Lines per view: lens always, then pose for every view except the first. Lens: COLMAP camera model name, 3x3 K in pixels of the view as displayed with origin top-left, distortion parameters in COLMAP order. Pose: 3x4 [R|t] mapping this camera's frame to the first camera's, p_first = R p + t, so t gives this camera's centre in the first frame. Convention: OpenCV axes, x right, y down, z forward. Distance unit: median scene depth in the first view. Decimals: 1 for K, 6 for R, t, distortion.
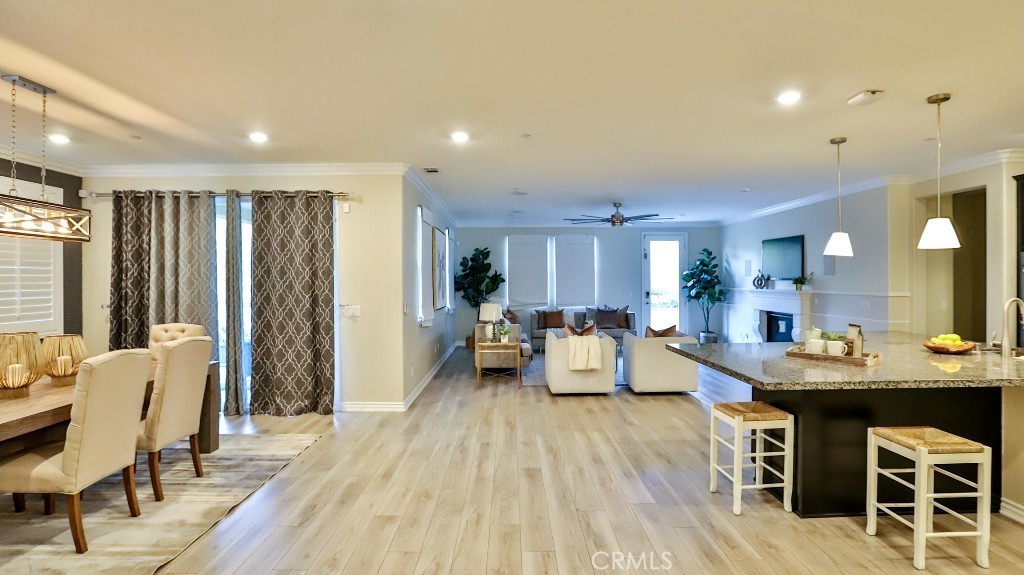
lens RADIAL K [[508.5, 0, 511.1], [0, 508.5, 286.6], [0, 0, 1]] dist [-0.035164, 0.004404]
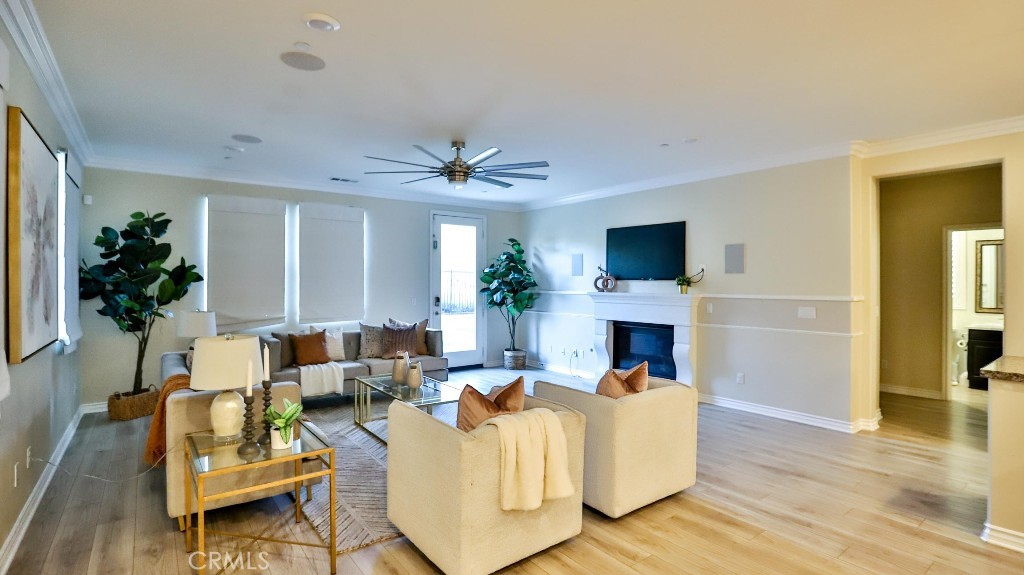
lens RADIAL K [[508.5, 0, 517.0], [0, 508.5, 282.3], [0, 0, 1]] dist [-0.035164, 0.004404]
pose [[0.811516, 0.006998, 0.584289, -0.053824], [0.002419, 0.999879, -0.015336, 0.001131], [-0.584326, 0.013859, 0.811401, 0.410235]]
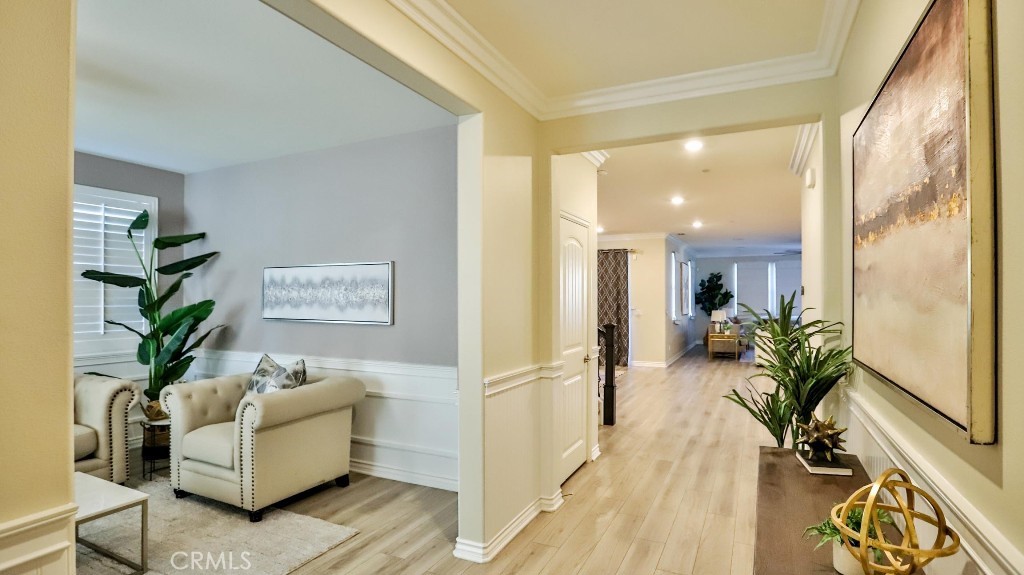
lens RADIAL K [[508.5, 0, 520.5], [0, 508.5, 298.5], [0, 0, 1]] dist [-0.035164, 0.004404]
pose [[0.903397, 0.001217, -0.428802, 0.054741], [-0.005370, 0.999950, -0.008475, 0.008373], [0.428770, 0.009959, 0.903359, -0.485829]]
